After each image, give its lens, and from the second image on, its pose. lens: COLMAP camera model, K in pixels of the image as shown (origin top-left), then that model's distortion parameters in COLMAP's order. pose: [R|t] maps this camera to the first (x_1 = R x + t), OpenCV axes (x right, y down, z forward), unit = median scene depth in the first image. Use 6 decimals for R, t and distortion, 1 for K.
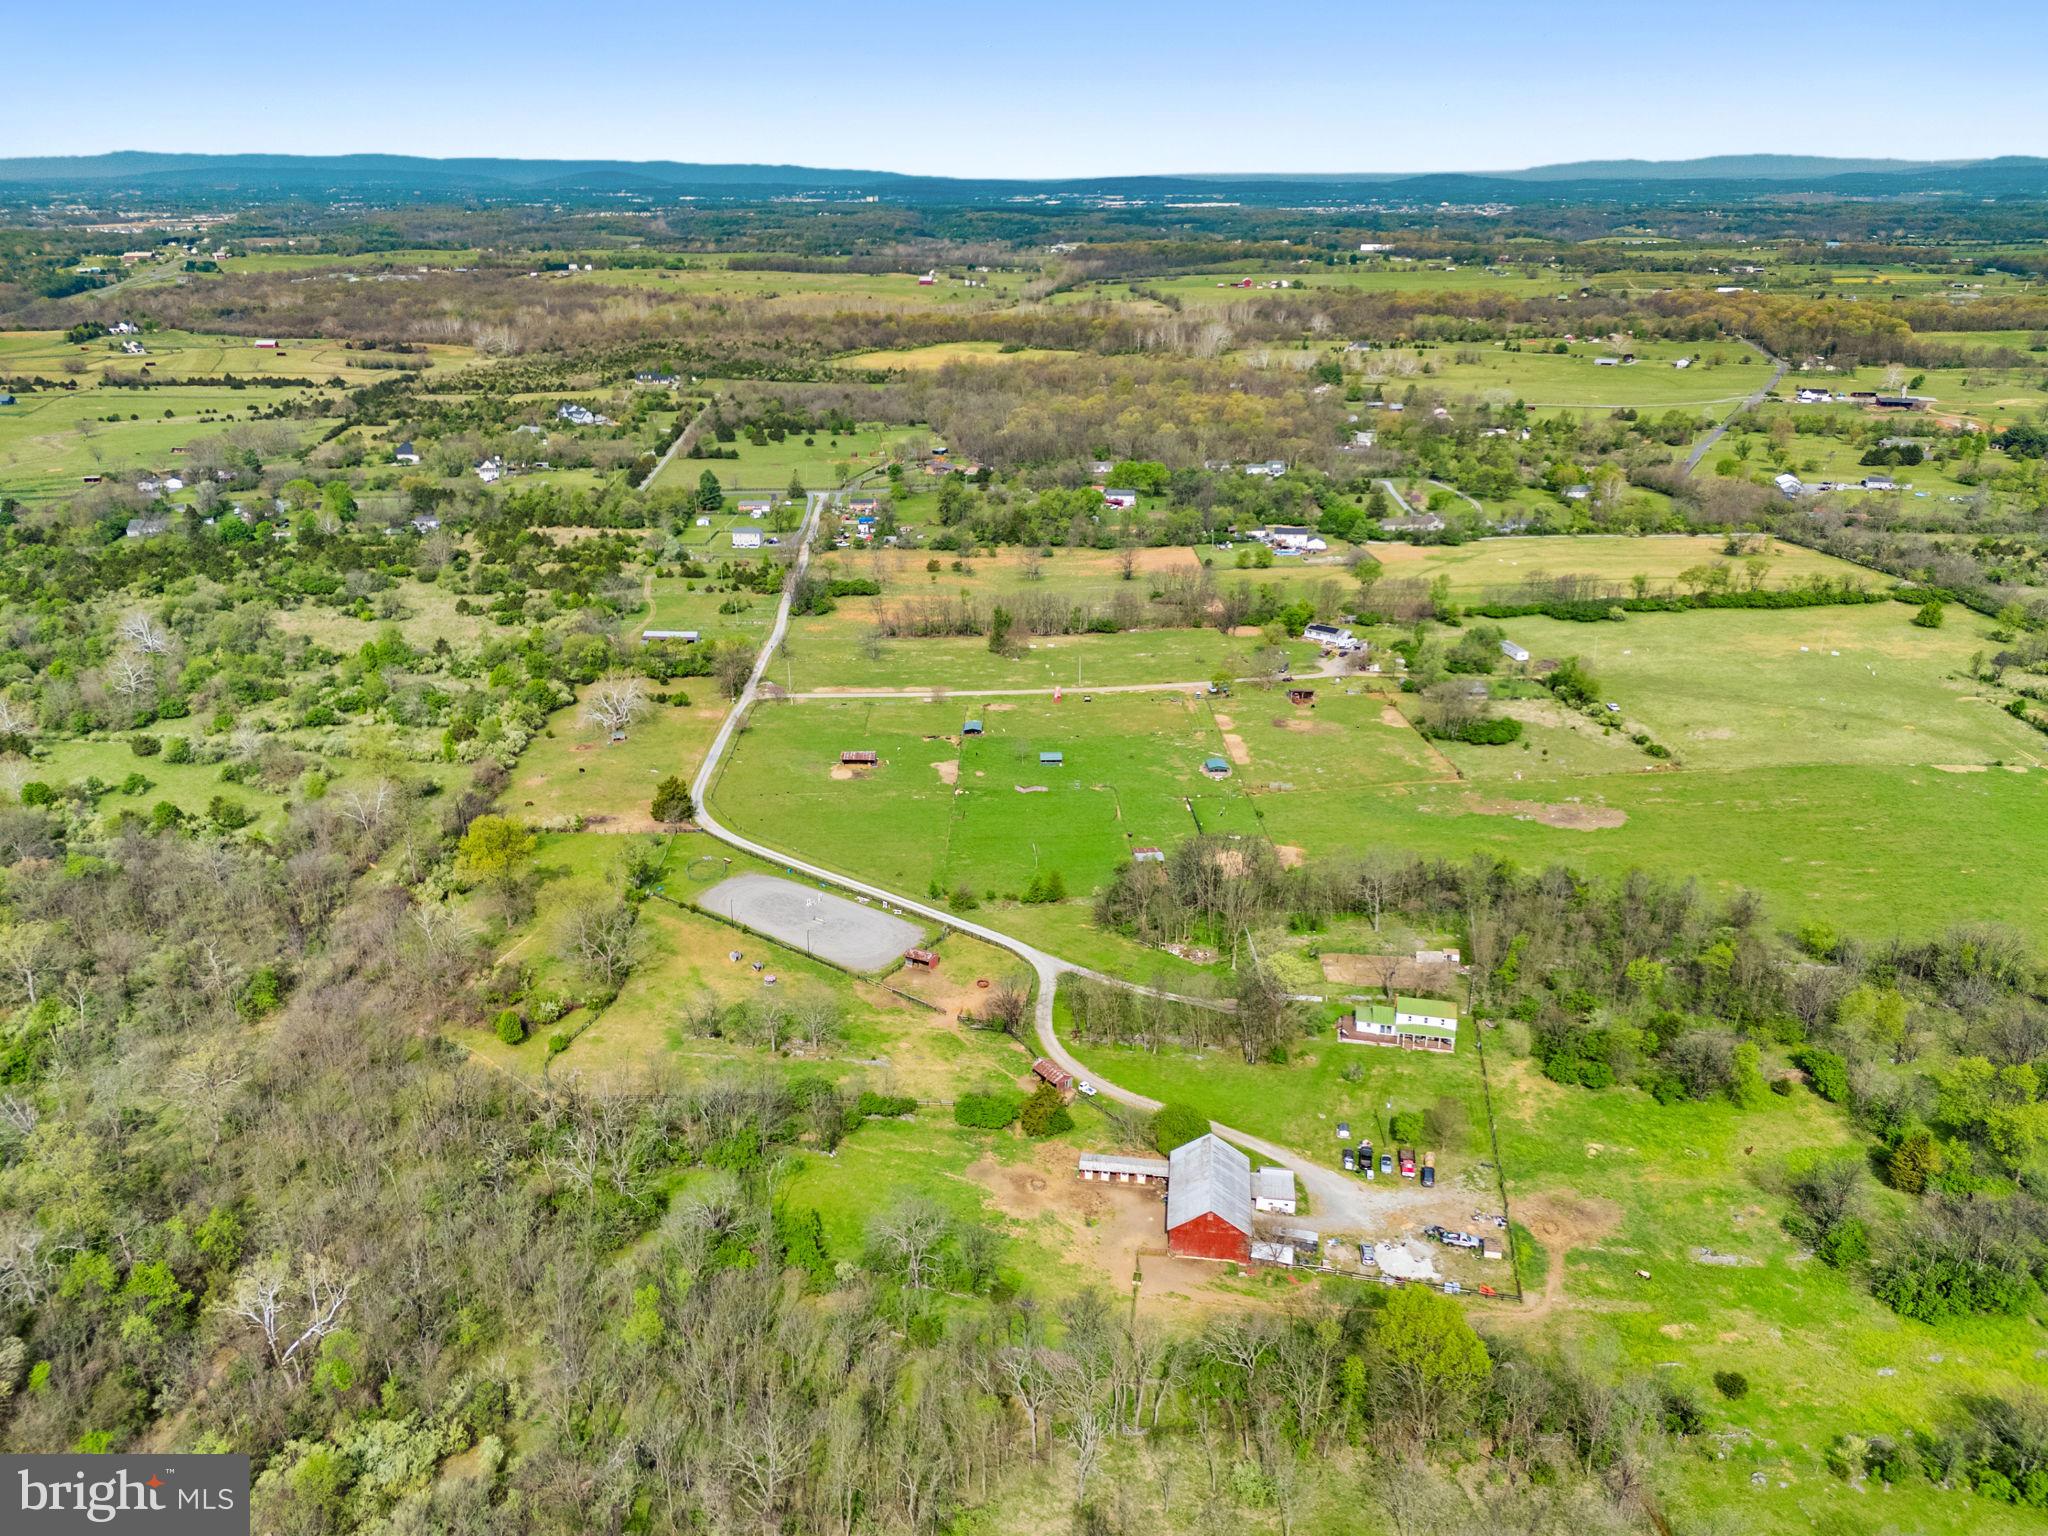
lens RADIAL K [[1496.1, 0, 1014.1], [0, 1496.1, 770.4], [0, 0, 1]] dist [0.092760, -0.086173]
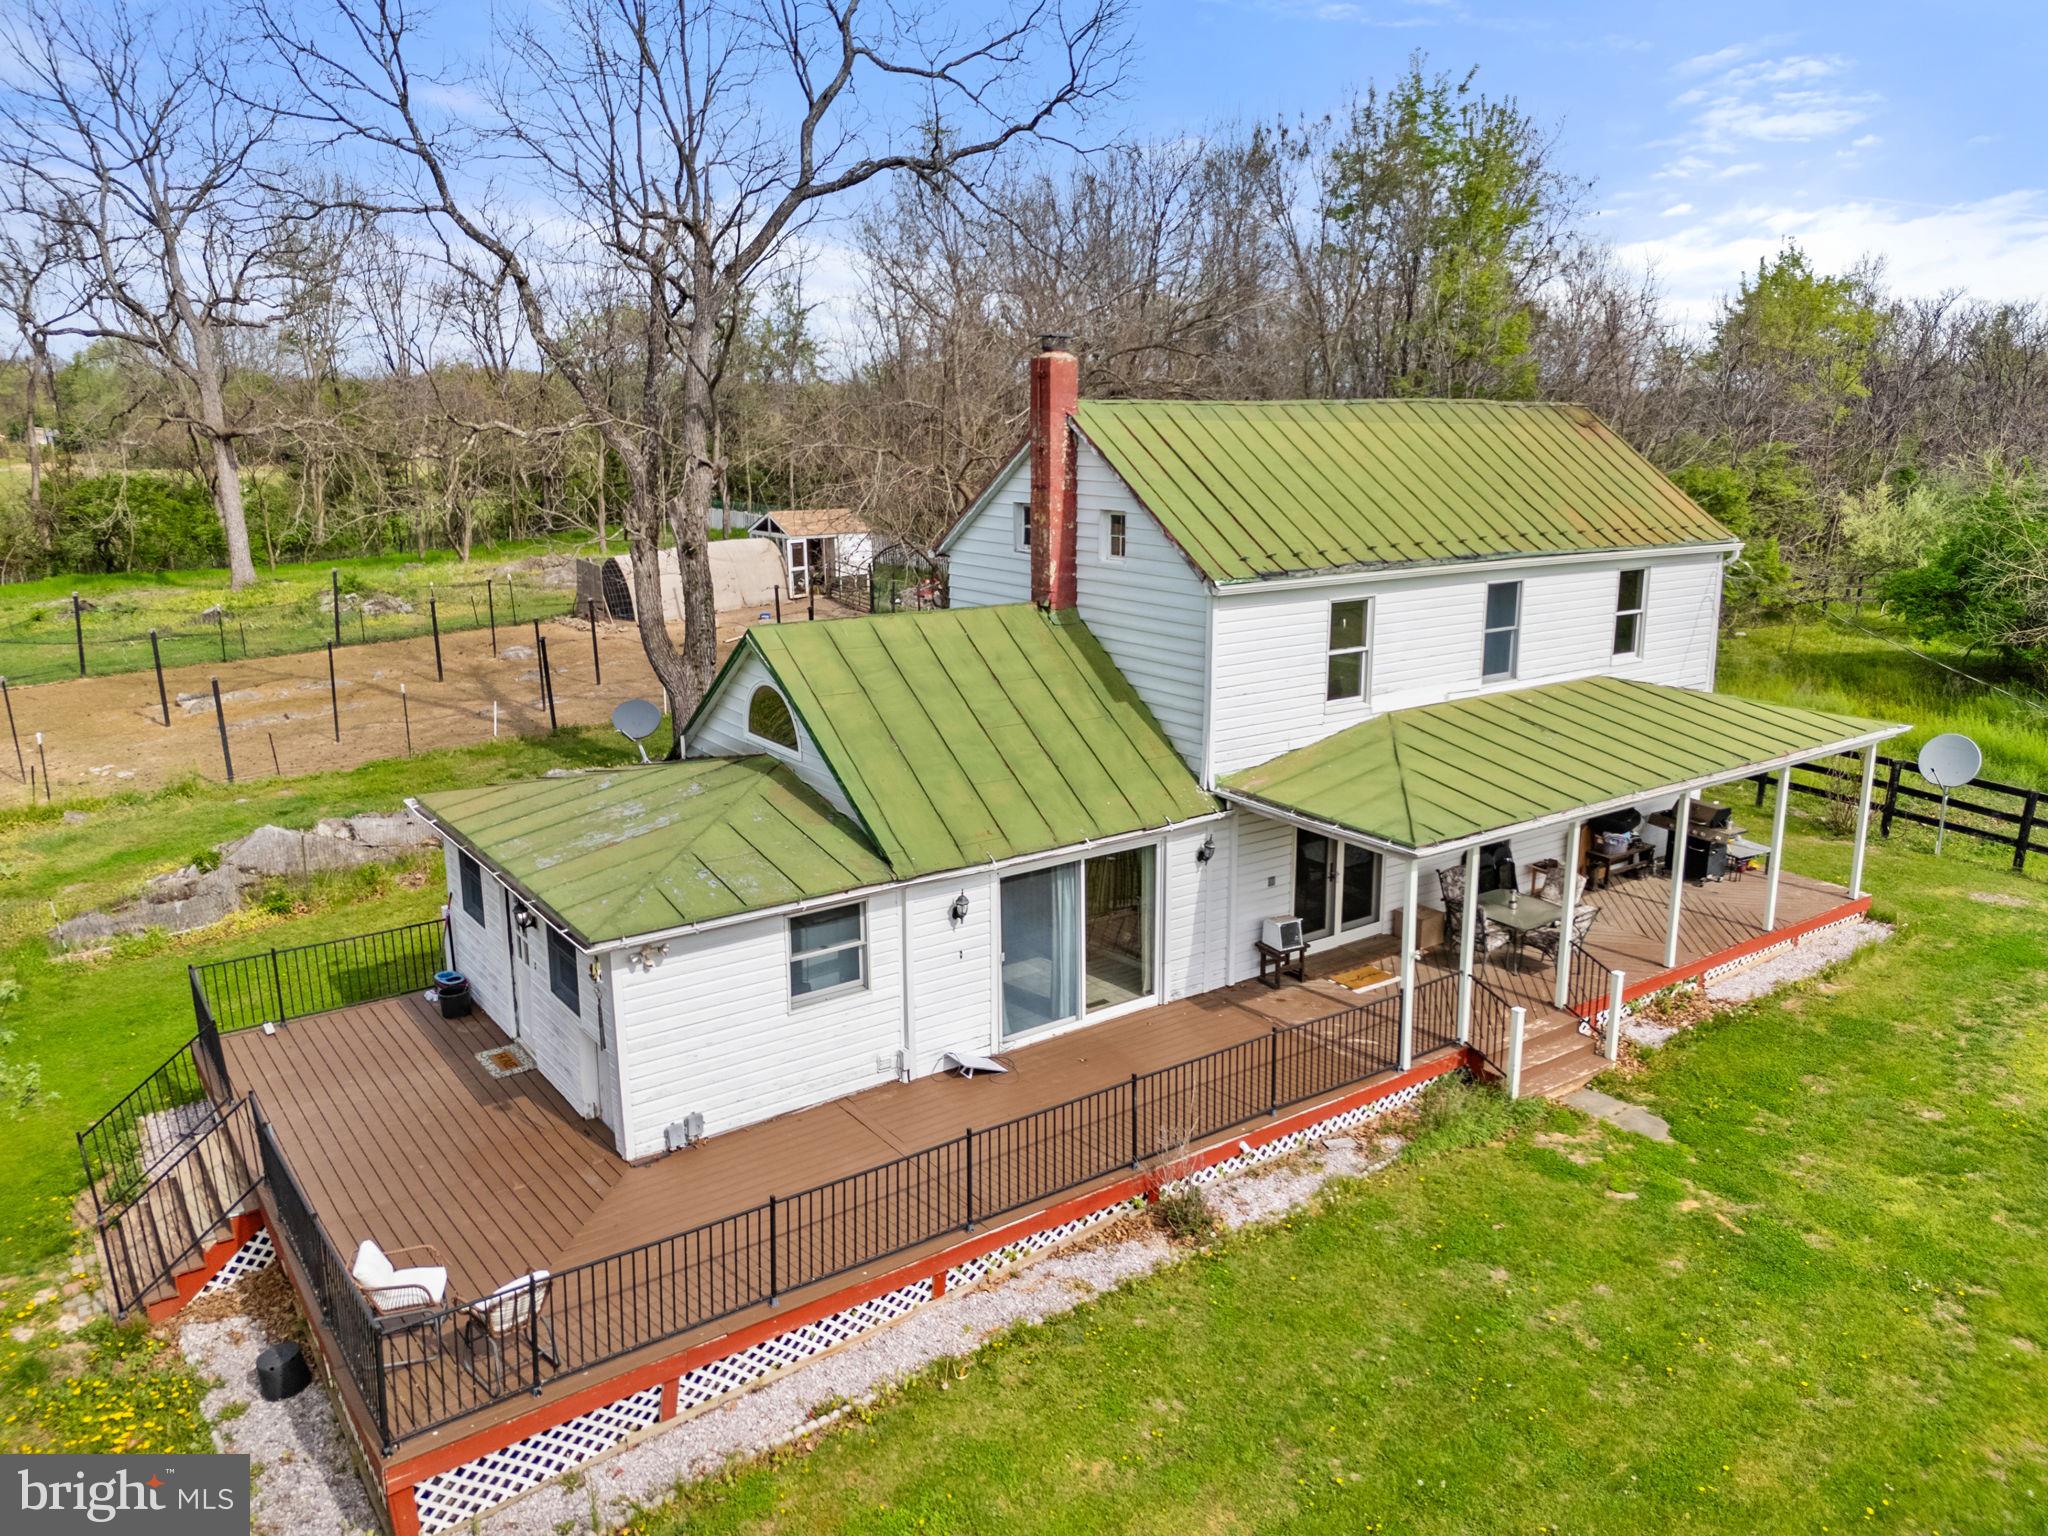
lens RADIAL K [[1422.9, 0, 1021.0], [0, 1422.9, 793.5], [0, 0, 1]] dist [0.067456, -0.049911]
pose [[0.661503, -0.175223, 0.729185, 0.209491], [0.262021, 0.965045, -0.005800, 0.169006], [-0.702680, 0.194898, 0.684292, 0.980198]]
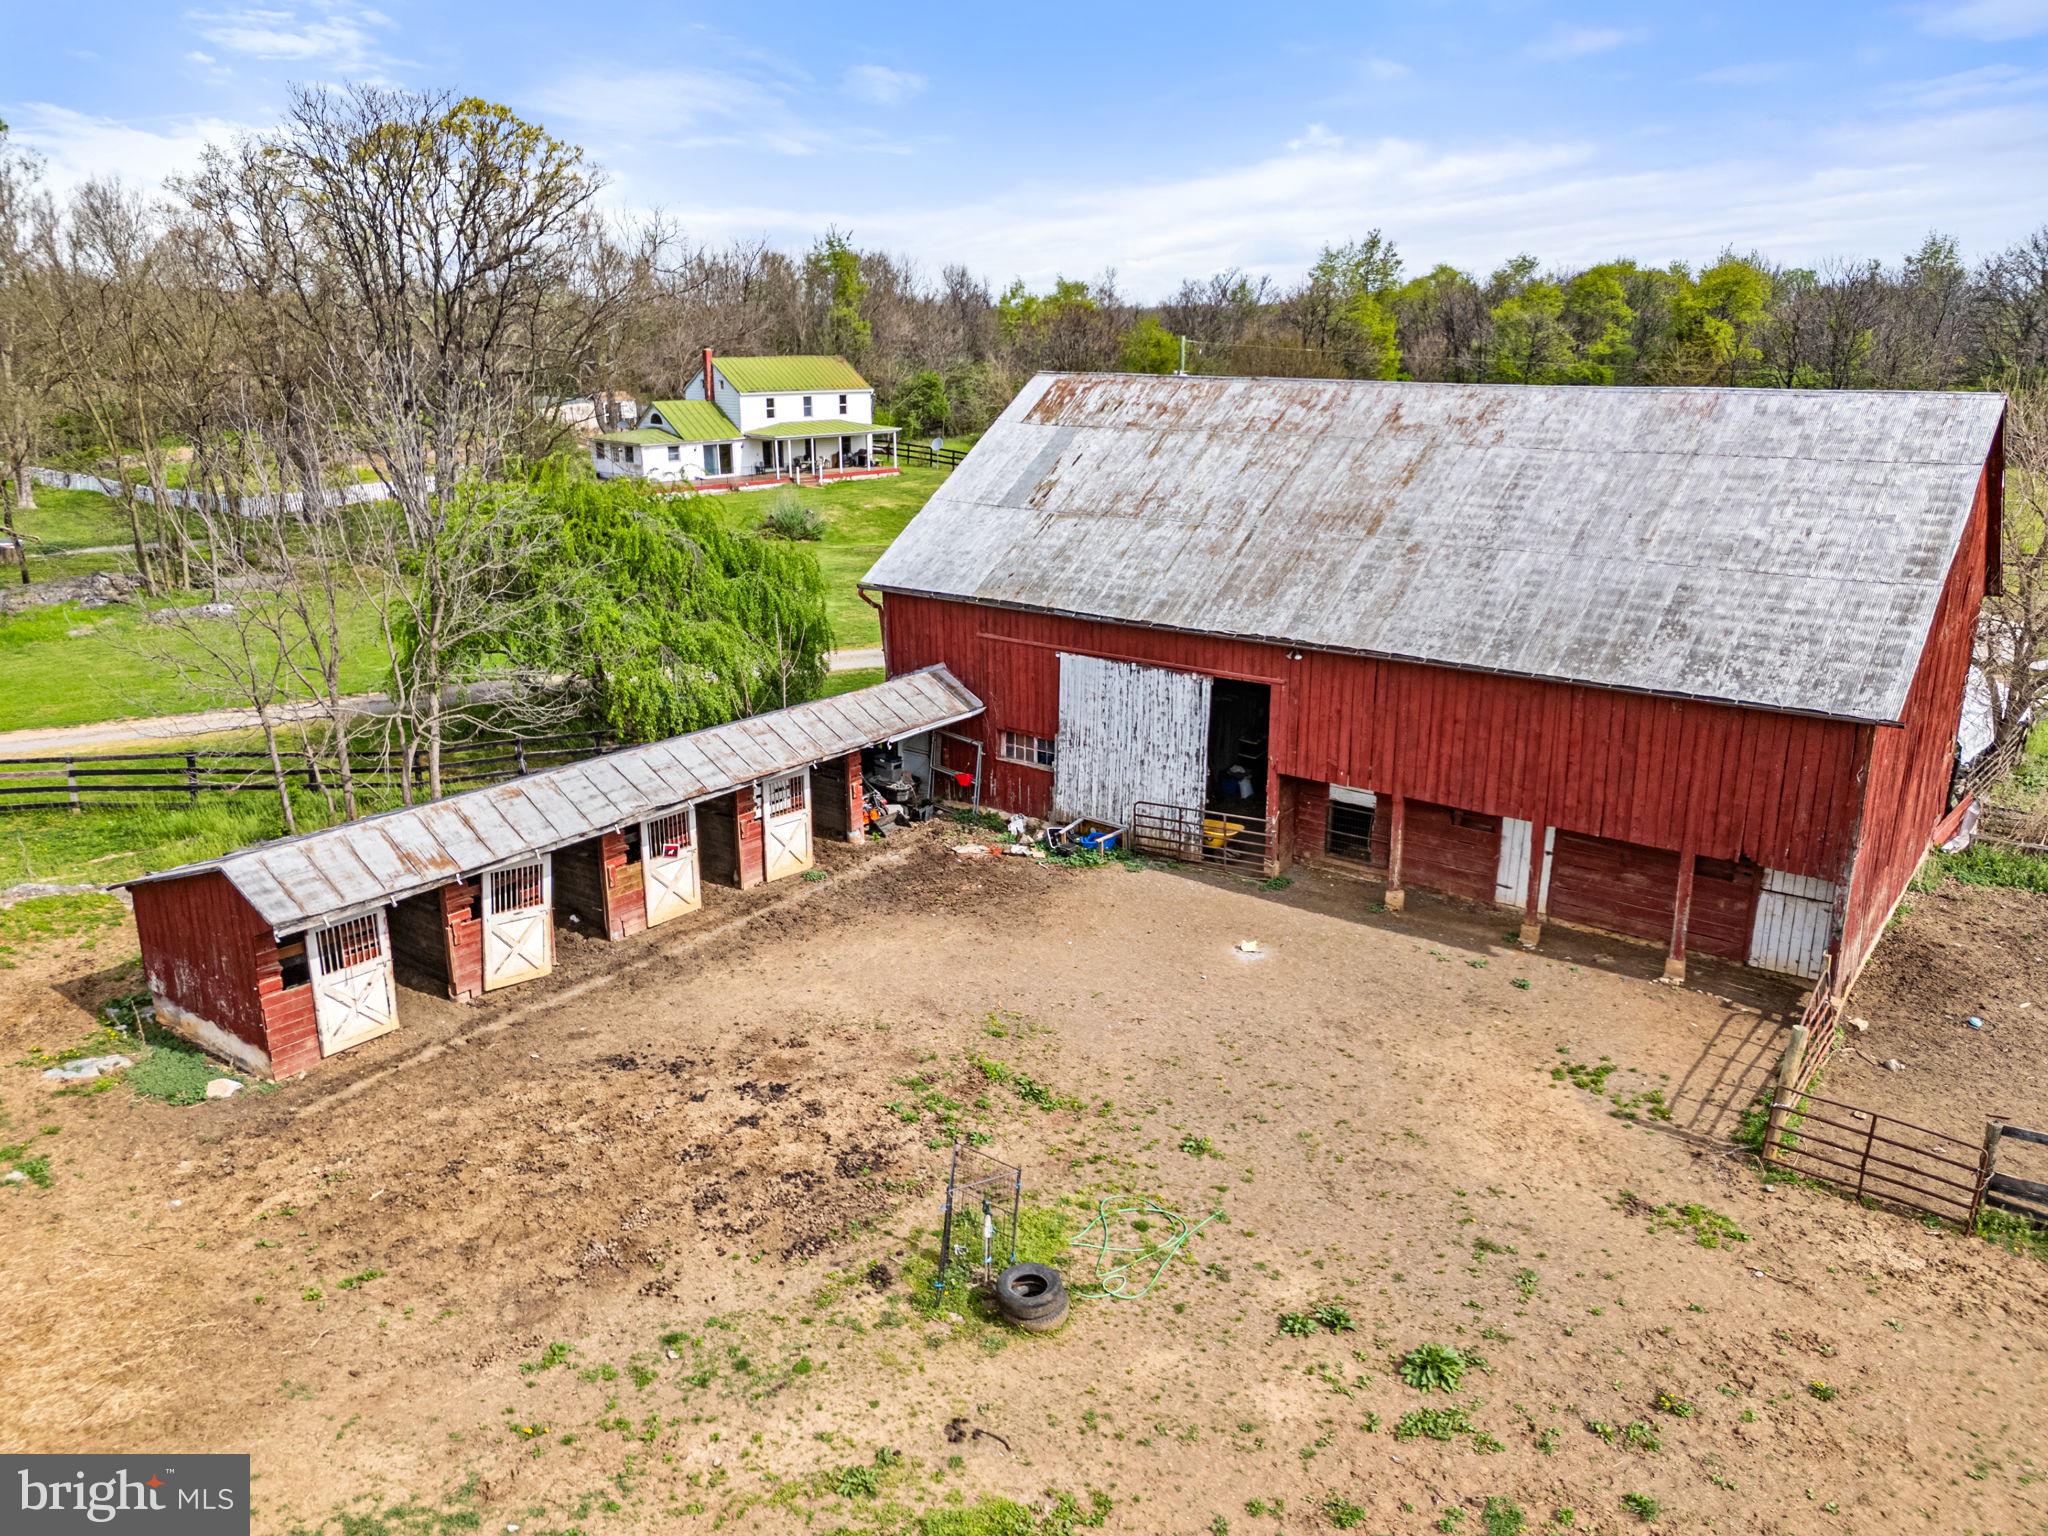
lens RADIAL K [[1496.1, 0, 1014.1], [0, 1496.1, 770.4], [0, 0, 1]] dist [0.092760, -0.086173]
pose [[0.493295, -0.235187, 0.837465, -0.003043], [0.304726, 0.948471, 0.086867, 0.229124], [-0.814741, 0.212346, 0.539543, 0.807110]]
